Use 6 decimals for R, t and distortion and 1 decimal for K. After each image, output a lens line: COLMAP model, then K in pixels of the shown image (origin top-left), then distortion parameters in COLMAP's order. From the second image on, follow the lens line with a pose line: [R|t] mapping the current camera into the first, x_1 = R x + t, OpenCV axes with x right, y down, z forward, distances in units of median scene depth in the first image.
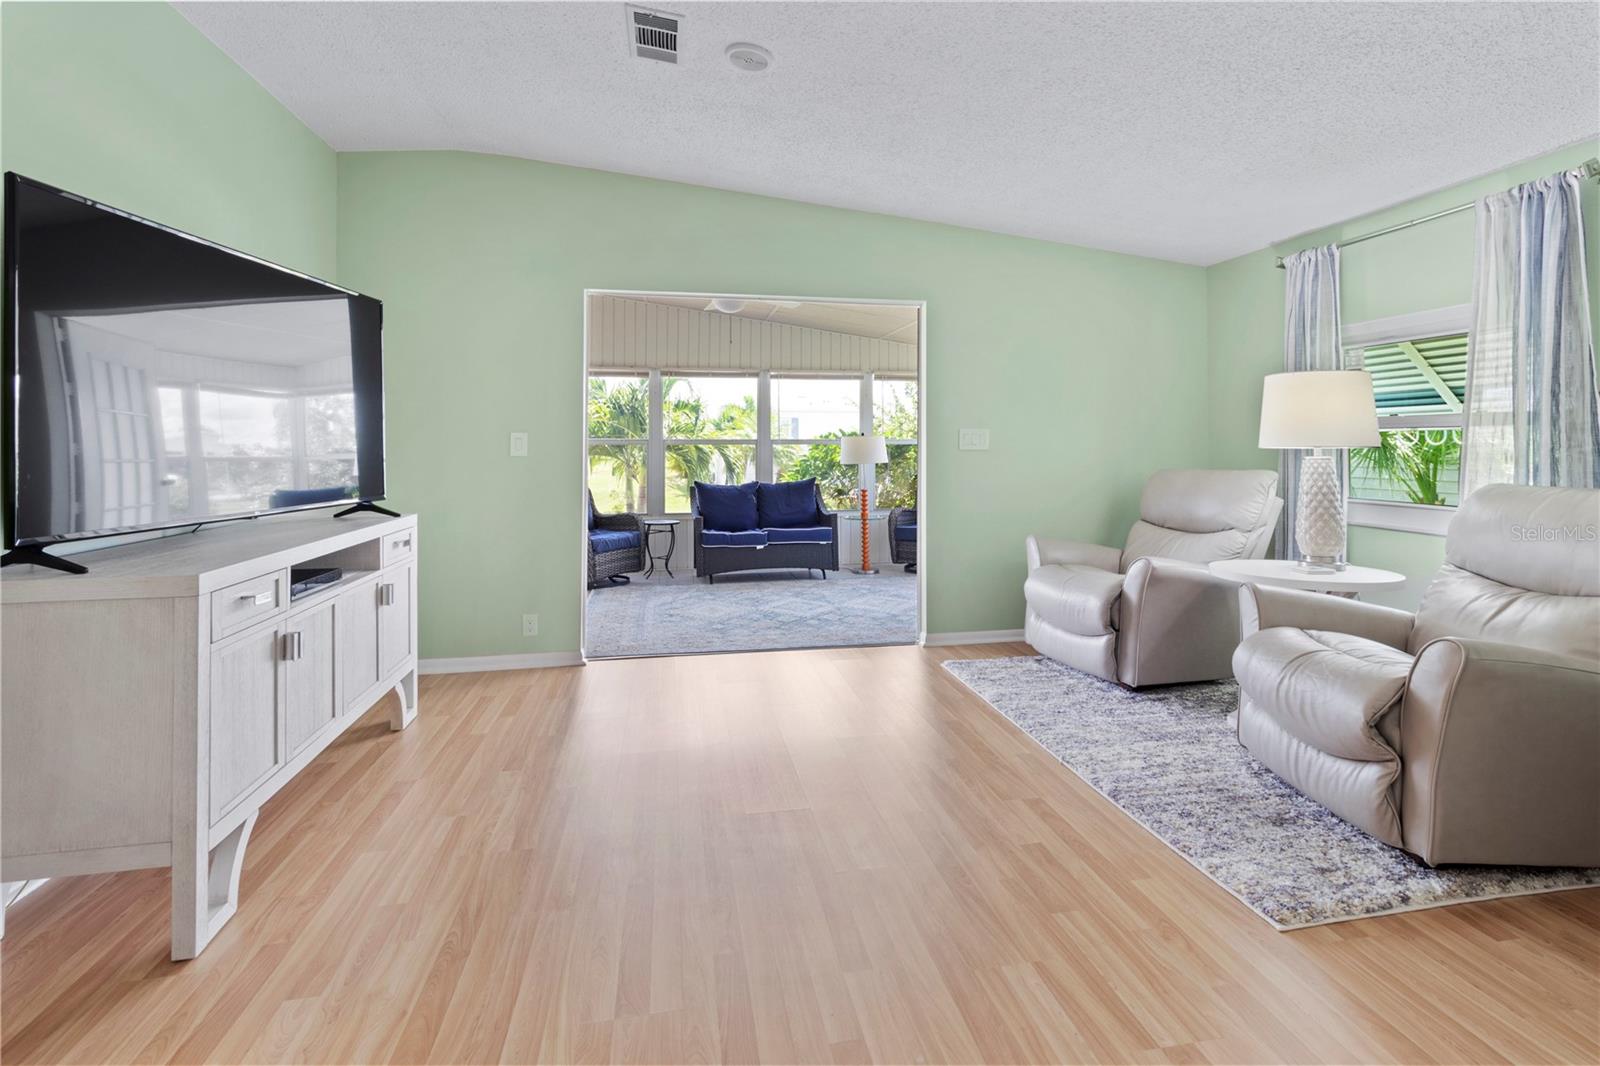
lens RADIAL K [[723.6, 0, 789.6], [0, 723.6, 434.0], [0, 0, 1]] dist [-0.000498, 0.000054]
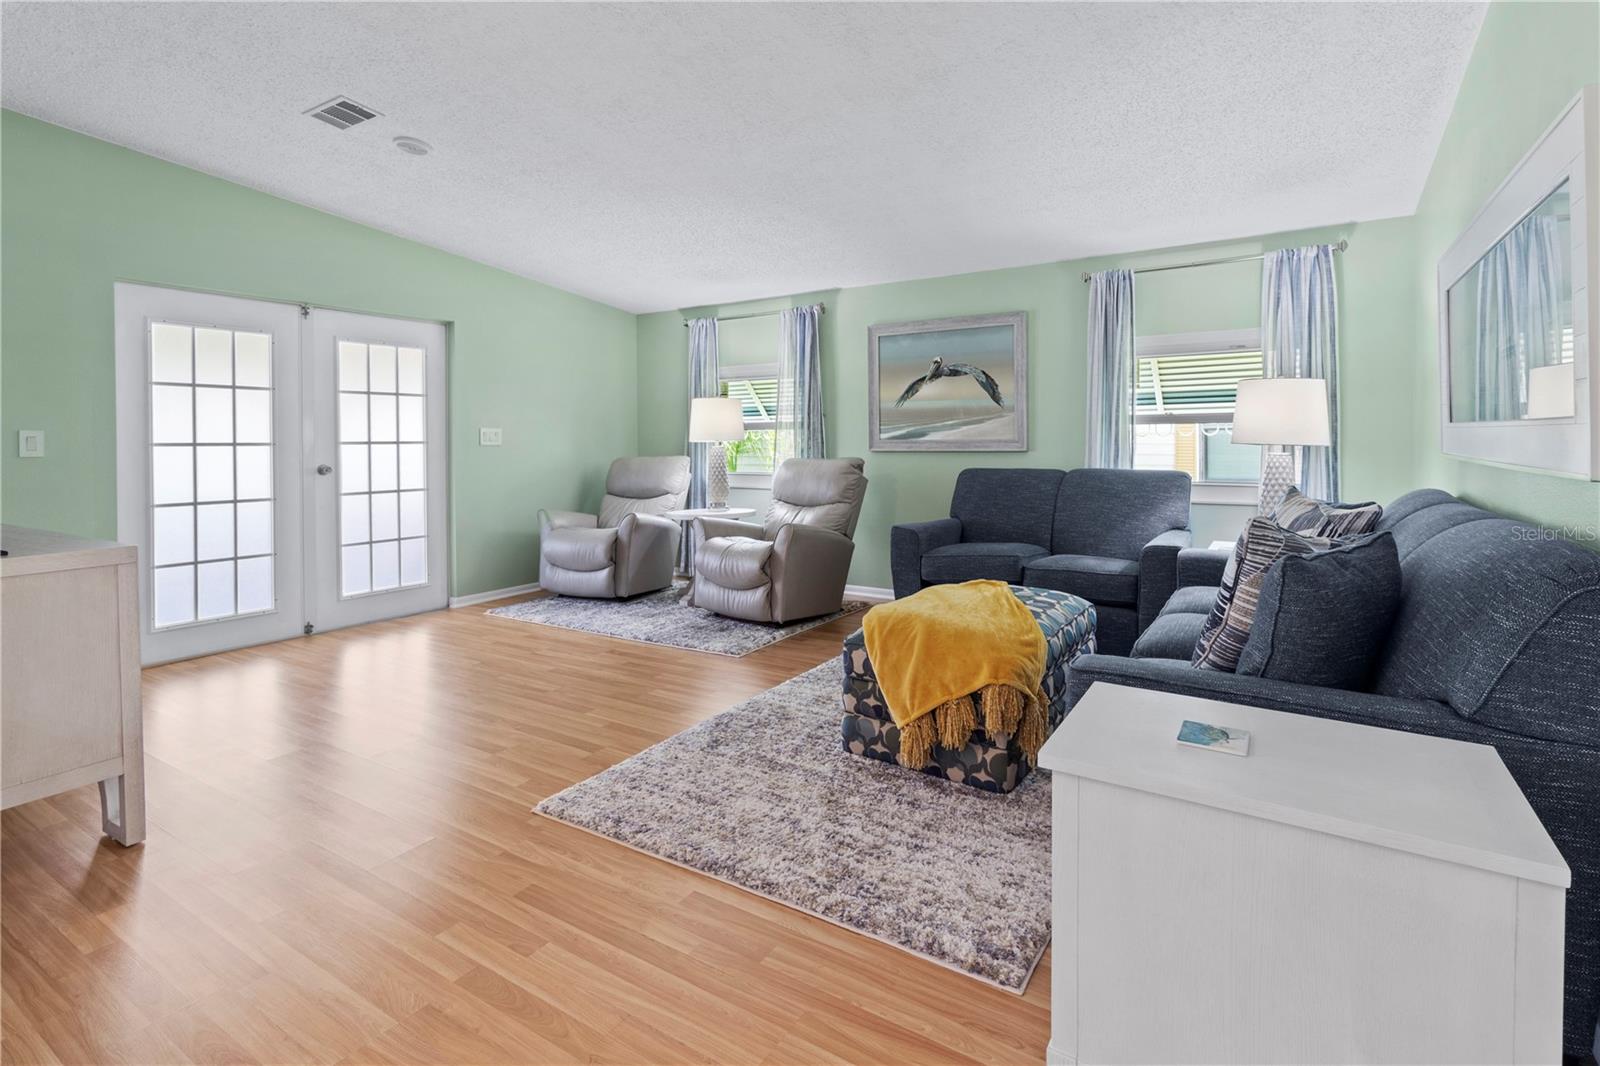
lens RADIAL K [[772.5, 0, 811.1], [0, 772.5, 447.6], [0, 0, 1]] dist [0.000569, 0.000561]
pose [[0.654680, -0.013319, 0.755789, -0.560564], [-0.004699, 0.999754, 0.021688, -0.007650], [-0.755891, -0.017750, 0.654456, -0.414863]]
